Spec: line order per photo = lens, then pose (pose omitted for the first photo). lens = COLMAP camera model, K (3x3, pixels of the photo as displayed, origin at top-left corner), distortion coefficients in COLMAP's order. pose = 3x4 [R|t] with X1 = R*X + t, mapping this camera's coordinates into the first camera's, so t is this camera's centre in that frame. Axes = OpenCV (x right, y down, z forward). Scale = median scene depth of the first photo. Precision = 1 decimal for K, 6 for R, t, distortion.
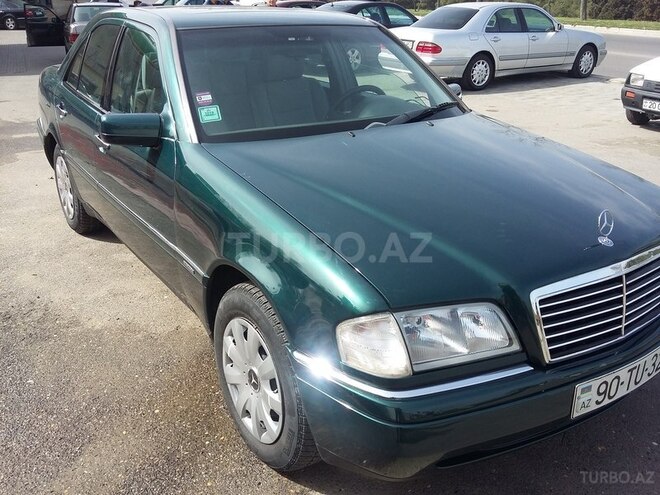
lens RADIAL K [[593.2, 0, 330.0], [0, 593.2, 247.5], [0, 0, 1]] dist [0.056240, -0.013196]
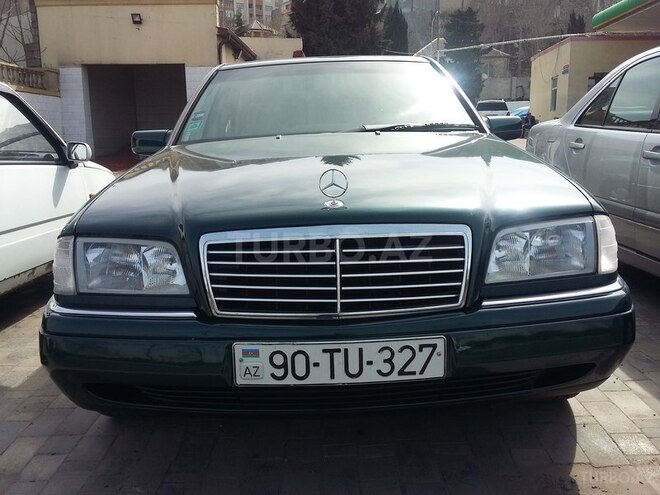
lens RADIAL K [[593.2, 0, 330.0], [0, 593.2, 247.5], [0, 0, 1]] dist [0.056240, -0.013196]
pose [[0.824874, 0.059552, -0.562171, 1.008292], [-0.159387, 0.978592, -0.130205, 0.178139], [0.542383, 0.197005, 0.816707, 0.307689]]
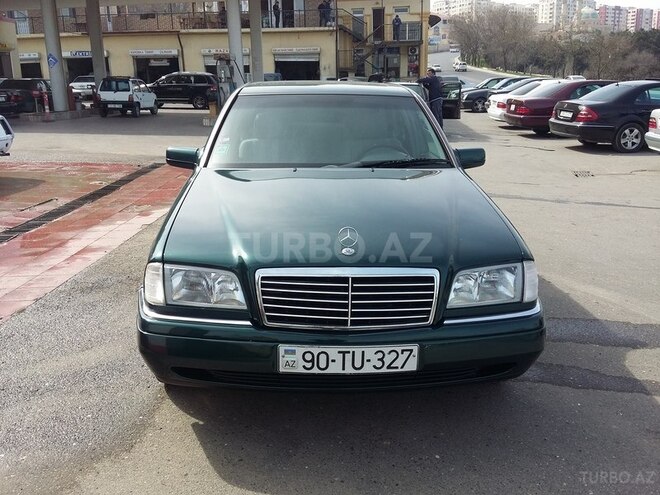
lens RADIAL K [[593.2, 0, 330.0], [0, 593.2, 247.5], [0, 0, 1]] dist [0.056240, -0.013196]
pose [[0.845841, 0.127644, -0.517938, 1.156975], [-0.191603, 0.978852, -0.071672, 0.085392], [0.497836, 0.159862, 0.852411, -0.127294]]
